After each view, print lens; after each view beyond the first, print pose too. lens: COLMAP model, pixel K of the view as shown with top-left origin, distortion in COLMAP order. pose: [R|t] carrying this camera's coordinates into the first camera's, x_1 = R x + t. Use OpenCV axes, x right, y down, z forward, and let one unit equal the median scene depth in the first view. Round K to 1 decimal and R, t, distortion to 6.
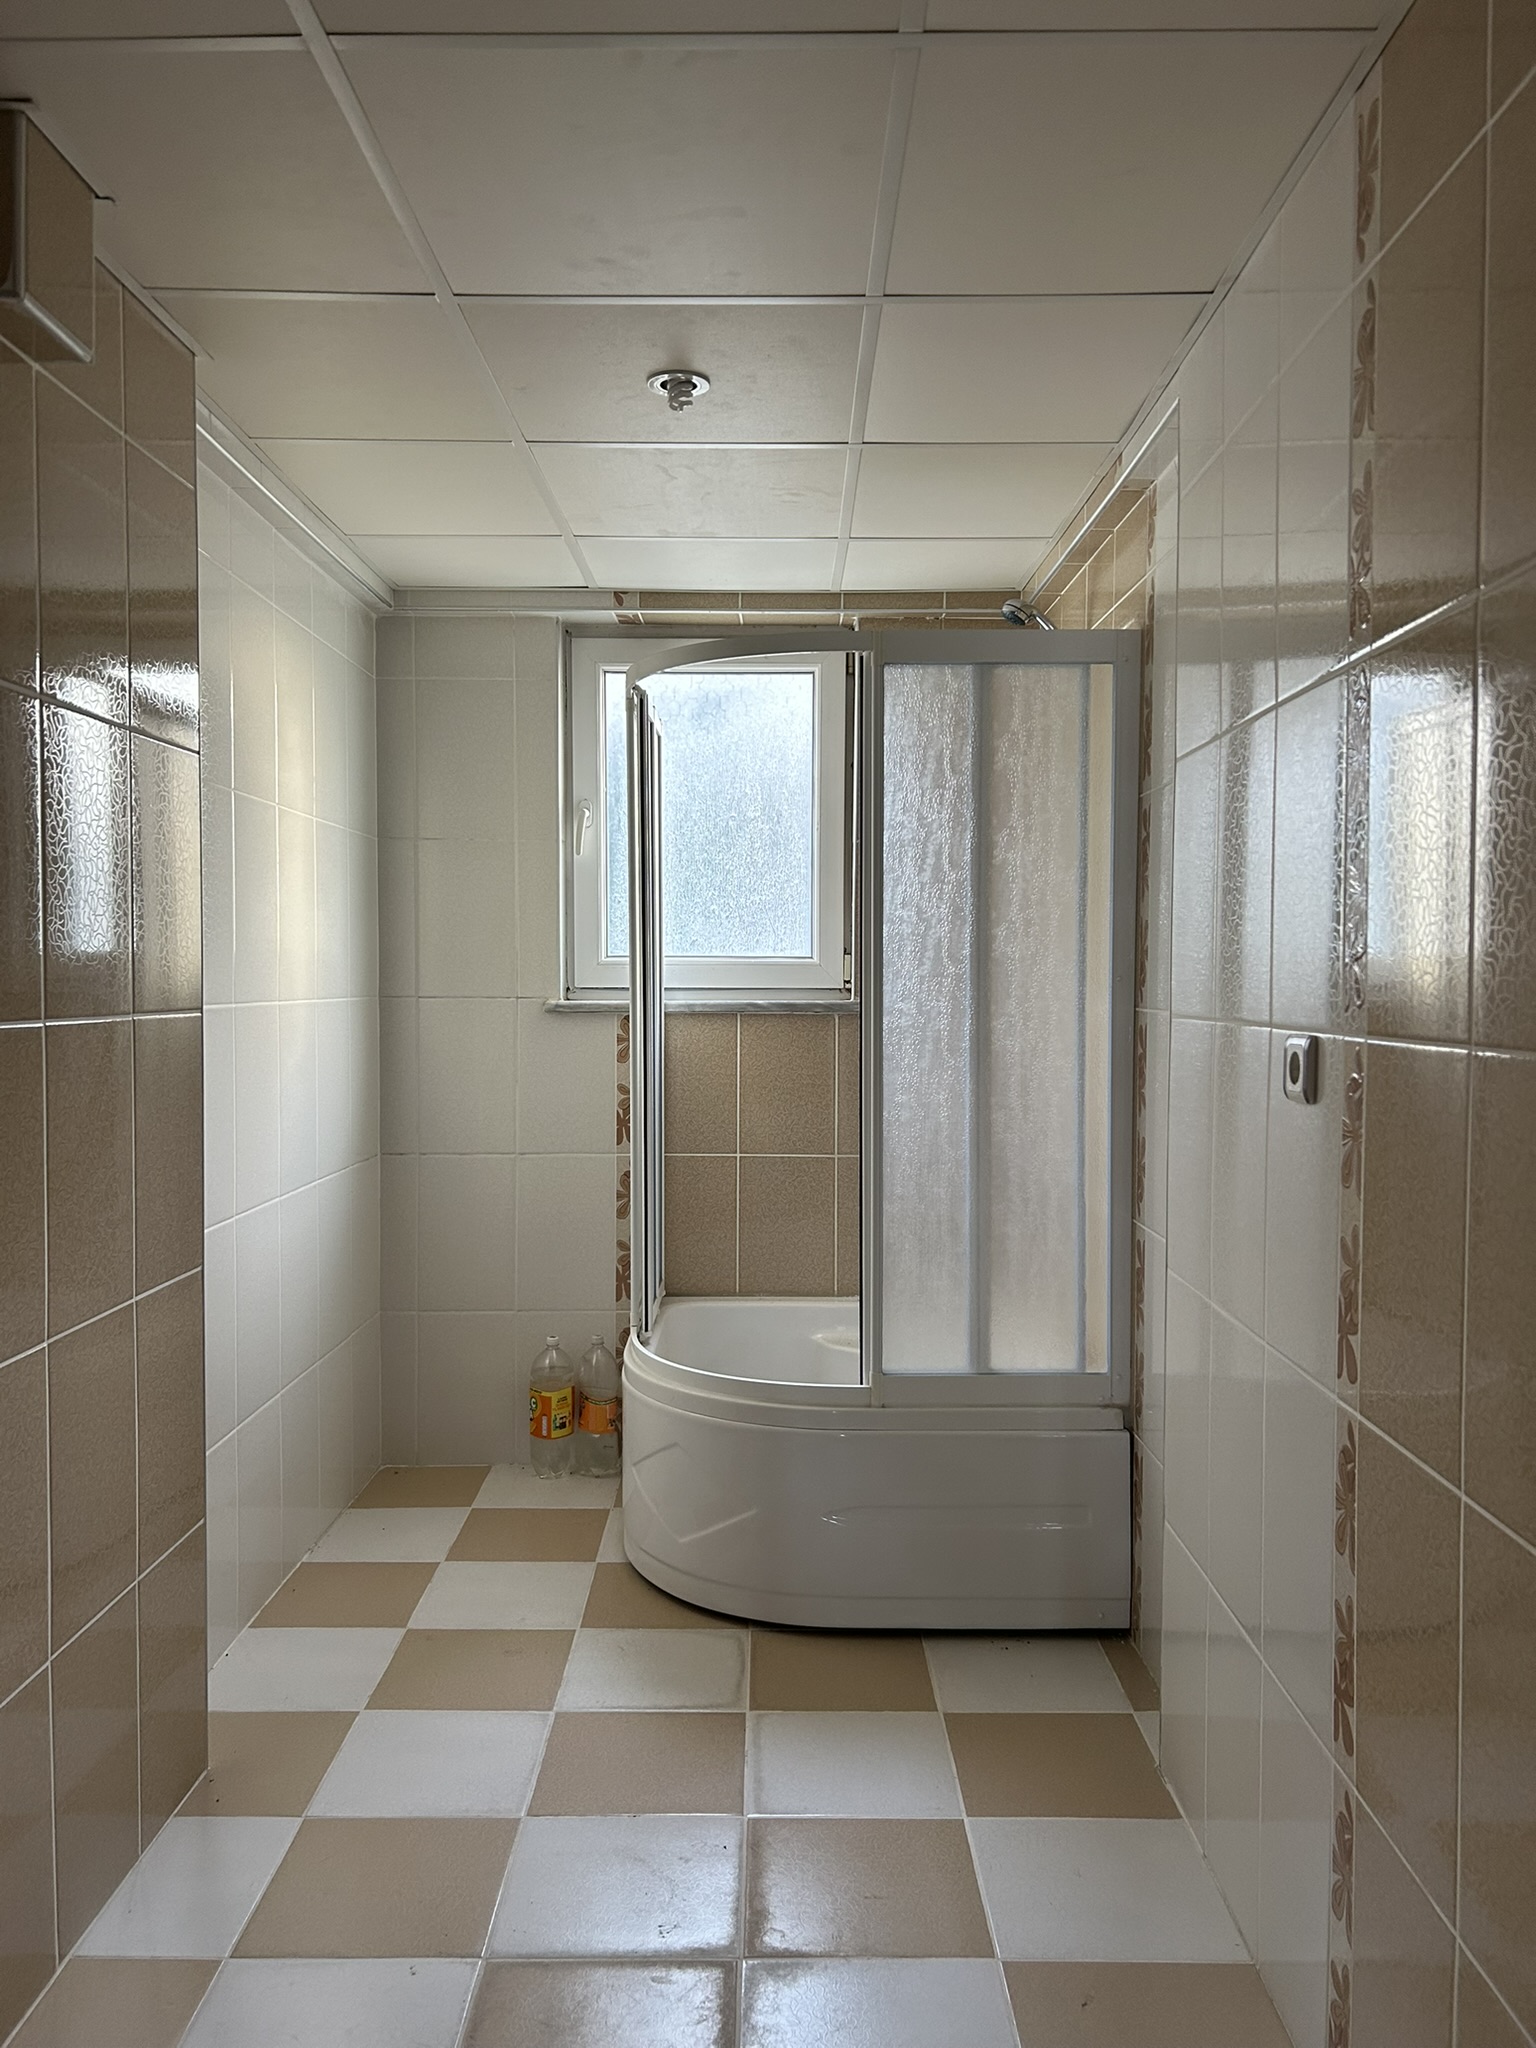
lens RADIAL K [[1535.0, 0, 767.8], [0, 1535.0, 1024.3], [0, 0, 1]] dist [0.013168, -0.004344]
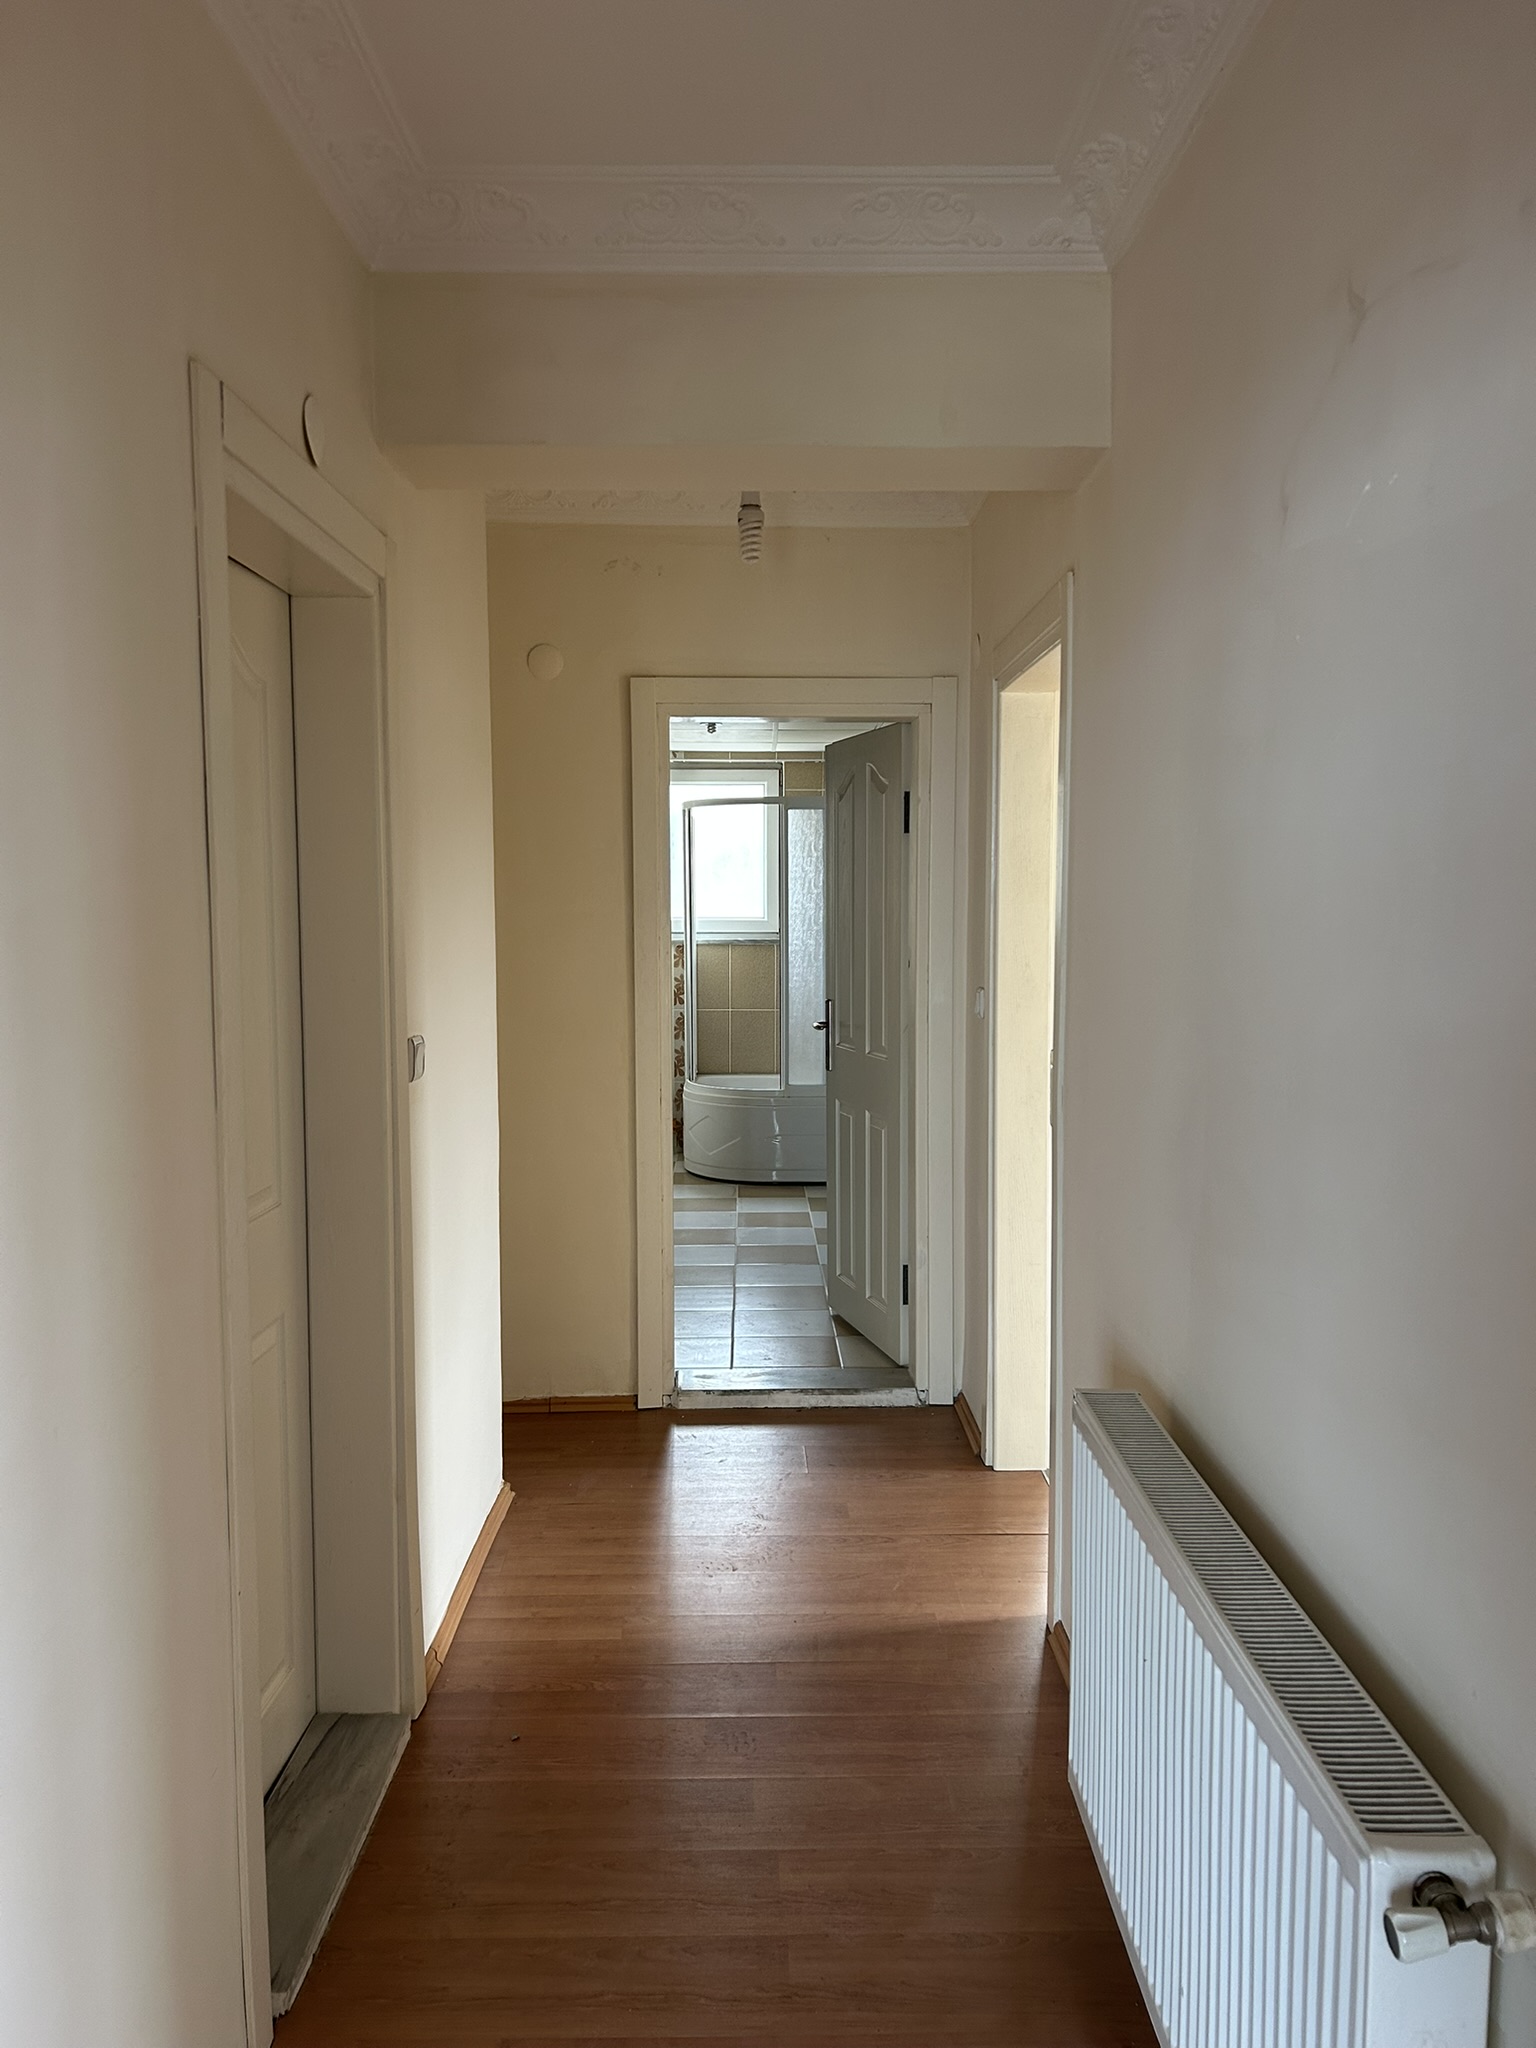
lens RADIAL K [[1535.0, 0, 771.3], [0, 1535.0, 1027.0], [0, 0, 1]] dist [0.013168, -0.004344]
pose [[0.999891, -0.002775, 0.014490, 0.009072], [0.002025, 0.998667, 0.051570, -0.002375], [-0.014614, -0.051535, 0.998564, -1.433356]]
